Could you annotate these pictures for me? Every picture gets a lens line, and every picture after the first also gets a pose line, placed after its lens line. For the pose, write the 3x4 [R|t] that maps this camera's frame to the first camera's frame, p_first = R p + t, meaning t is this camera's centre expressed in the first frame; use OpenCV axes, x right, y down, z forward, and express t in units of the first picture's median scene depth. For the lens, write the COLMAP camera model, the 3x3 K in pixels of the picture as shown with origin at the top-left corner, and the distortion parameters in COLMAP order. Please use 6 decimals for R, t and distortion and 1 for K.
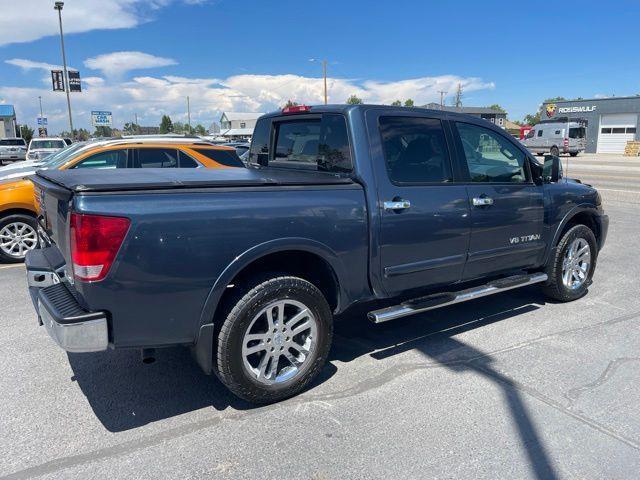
lens RADIAL K [[483.8, 0, 319.3], [0, 483.8, 235.6], [0, 0, 1]] dist [0.063078, -0.080867]
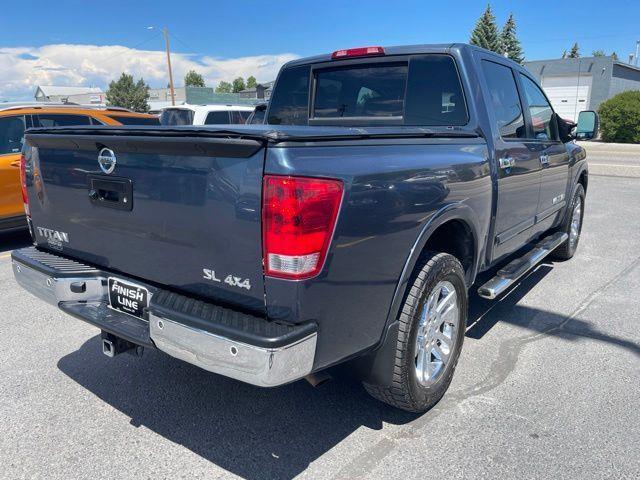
lens RADIAL K [[483.8, 0, 319.0], [0, 483.8, 241.3], [0, 0, 1]] dist [0.063078, -0.080867]
pose [[0.952569, -0.077239, 0.294356, -0.424737], [0.061660, 0.996179, 0.061857, 0.002911], [-0.298009, -0.040773, 0.953692, 0.249970]]
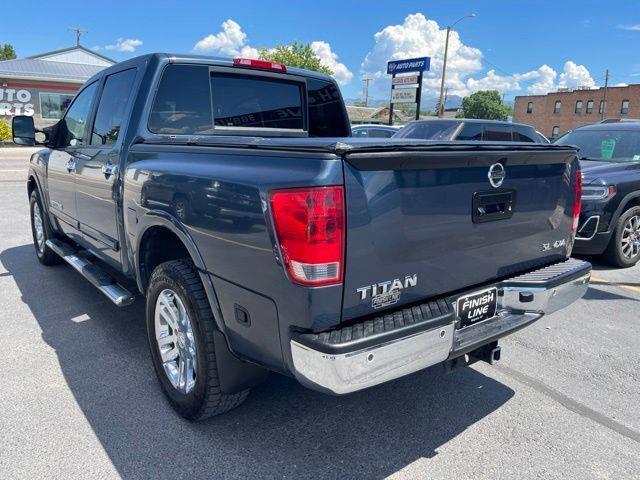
lens RADIAL K [[483.8, 0, 320.8], [0, 483.8, 243.1], [0, 0, 1]] dist [0.063078, -0.080867]
pose [[-0.057881, -0.220169, 0.973743, -1.047060], [0.159637, 0.960786, 0.226728, -0.154606], [-0.985477, 0.168569, -0.020465, 1.081154]]
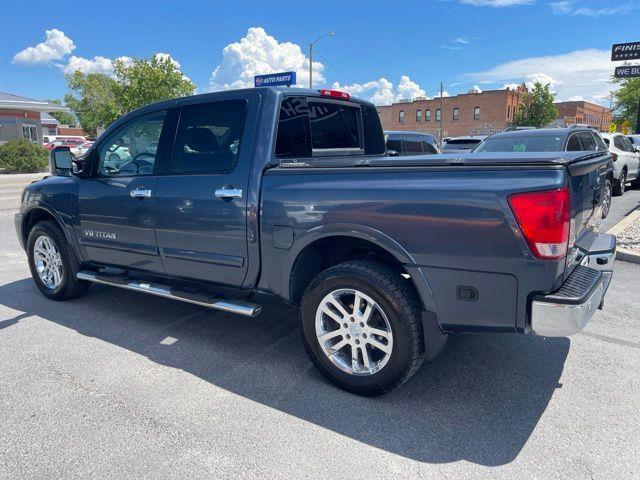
lens RADIAL K [[483.8, 0, 323.7], [0, 483.8, 241.0], [0, 0, 1]] dist [0.063078, -0.080867]
pose [[-0.345097, -0.173940, 0.922309, -1.099050], [0.191500, 0.948956, 0.250618, -0.256344], [-0.918823, 0.263110, -0.294172, 1.543751]]
